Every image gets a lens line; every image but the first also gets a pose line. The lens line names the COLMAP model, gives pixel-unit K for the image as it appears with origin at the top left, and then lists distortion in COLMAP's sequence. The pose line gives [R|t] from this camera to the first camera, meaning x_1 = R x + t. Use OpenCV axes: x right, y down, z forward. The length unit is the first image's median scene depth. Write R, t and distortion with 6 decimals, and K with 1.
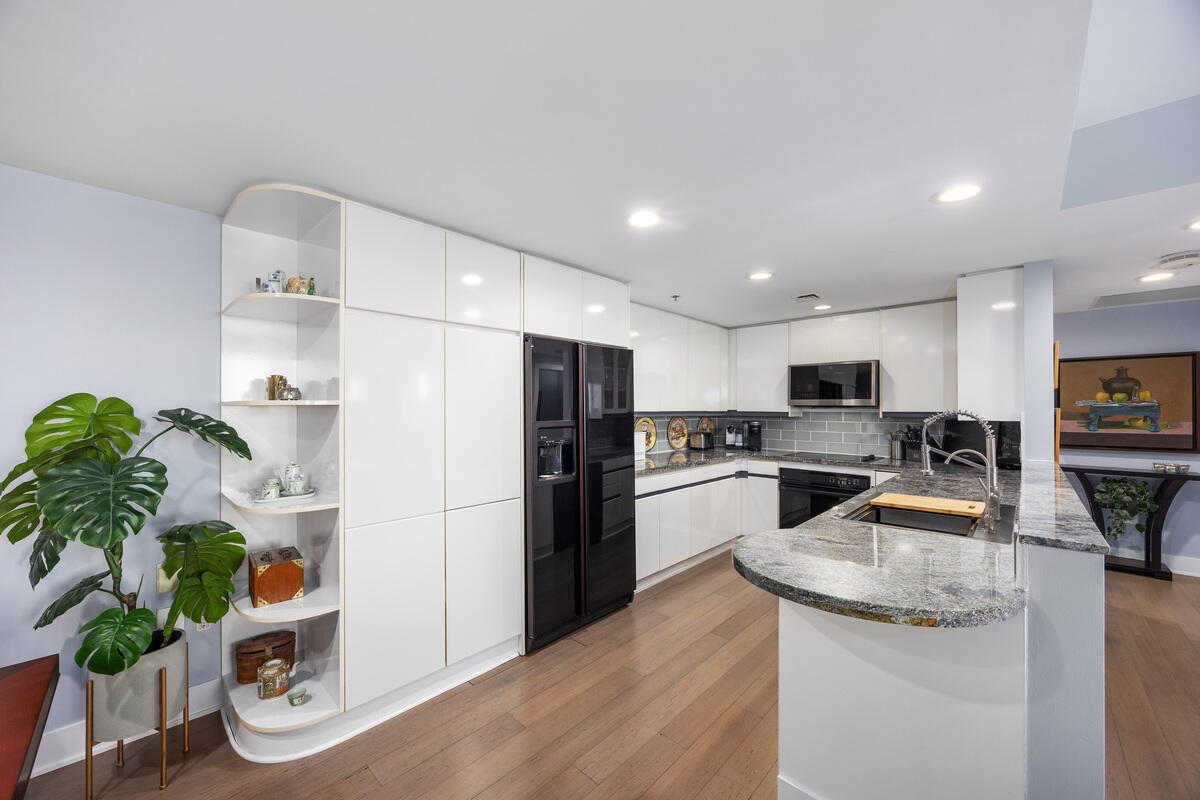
lens RADIAL K [[454.1, 0, 597.0], [0, 454.1, 406.0], [0, 0, 1]] dist [-0.006534, 0.000932]
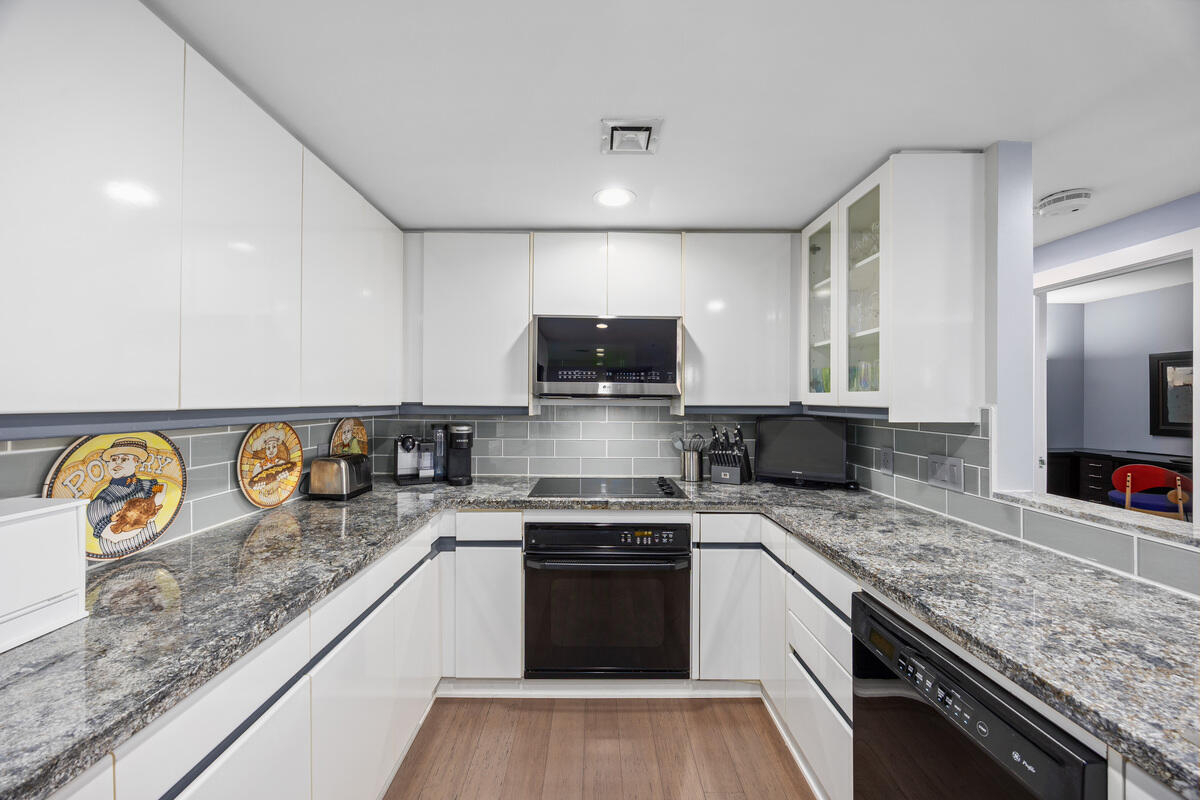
lens RADIAL K [[454.1, 0, 595.8], [0, 454.1, 402.1], [0, 0, 1]] dist [-0.006534, 0.000932]
pose [[0.722959, -0.000781, 0.690891, 0.138212], [-0.005343, 0.999963, 0.006720, 0.005462], [-0.690870, -0.008550, 0.722928, 0.664171]]
